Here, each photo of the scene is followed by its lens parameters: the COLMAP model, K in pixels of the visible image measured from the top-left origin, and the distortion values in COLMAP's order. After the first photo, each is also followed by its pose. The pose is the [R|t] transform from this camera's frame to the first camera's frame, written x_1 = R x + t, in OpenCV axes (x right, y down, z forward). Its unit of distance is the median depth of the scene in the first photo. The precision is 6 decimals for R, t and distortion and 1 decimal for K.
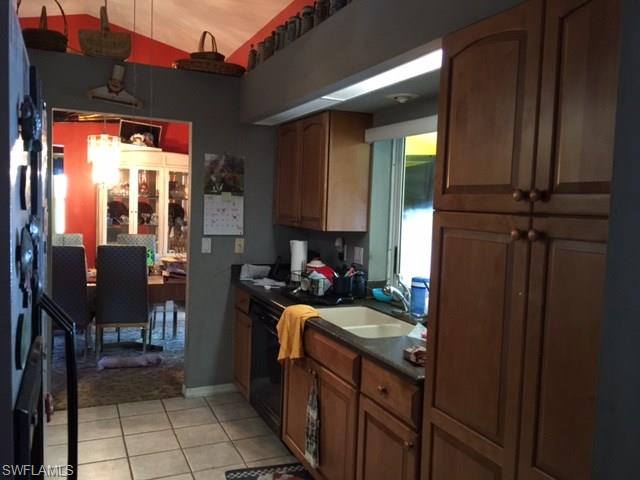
lens RADIAL K [[543.0, 0, 320.9], [0, 543.0, 240.5], [0, 0, 1]] dist [-0.017875, -0.010391]
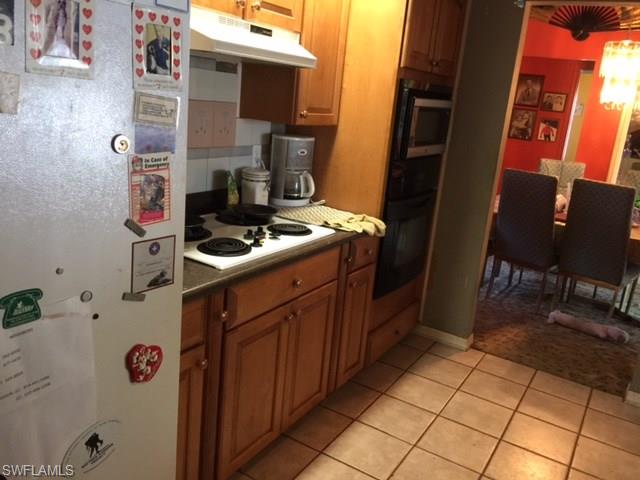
lens RADIAL K [[543.0, 0, 317.9], [0, 543.0, 233.6], [0, 0, 1]] dist [-0.017875, -0.010391]
pose [[0.547440, 0.237119, -0.802549, 0.047889], [-0.142457, 0.971425, 0.189842, -0.009108], [0.824631, 0.010401, 0.565576, 0.213654]]
